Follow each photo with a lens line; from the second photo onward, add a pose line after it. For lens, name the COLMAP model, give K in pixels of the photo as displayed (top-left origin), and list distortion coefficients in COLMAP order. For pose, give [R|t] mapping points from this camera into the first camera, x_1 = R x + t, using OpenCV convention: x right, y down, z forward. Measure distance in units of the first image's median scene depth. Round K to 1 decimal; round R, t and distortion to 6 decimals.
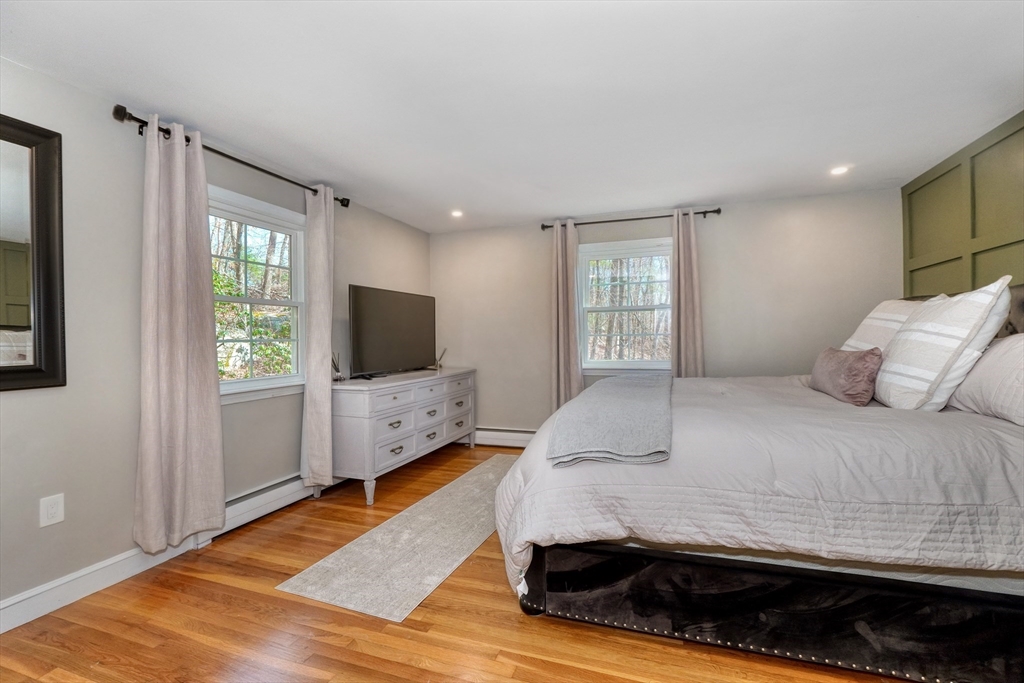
lens RADIAL K [[439.6, 0, 515.3], [0, 439.6, 341.0], [0, 0, 1]] dist [-0.016033, 0.005981]
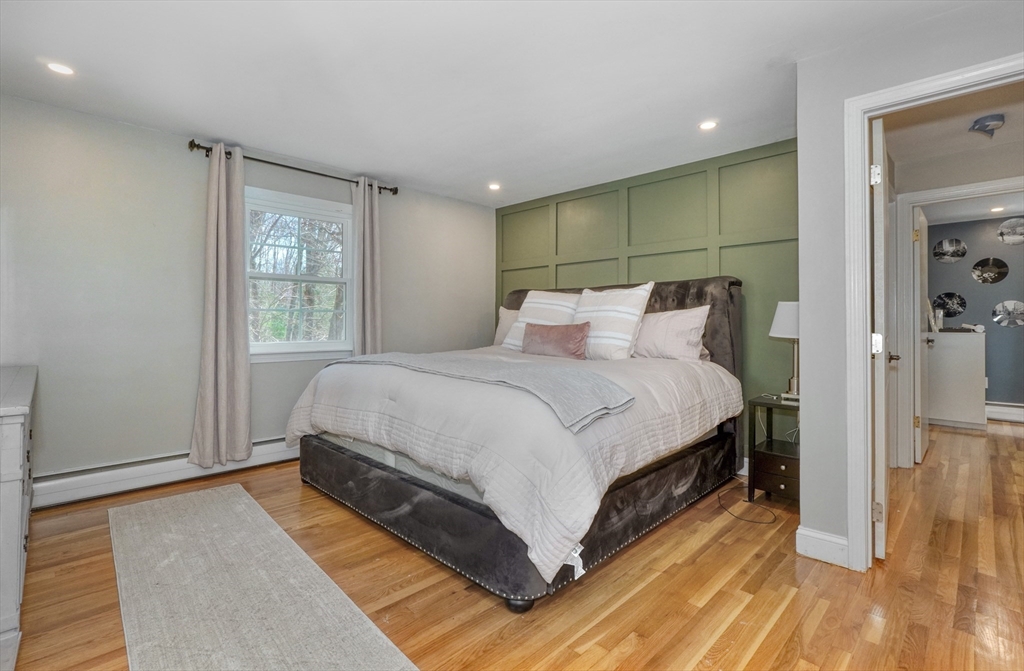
lens RADIAL K [[471.1, 0, 513.7], [0, 471.1, 326.4], [0, 0, 1]] dist [-0.005274, 0.000216]
pose [[0.450264, 0.001710, 0.892894, -0.528404], [-0.001144, 0.999998, -0.001338, 0.024113], [-0.892895, -0.000419, 0.450265, 0.364357]]
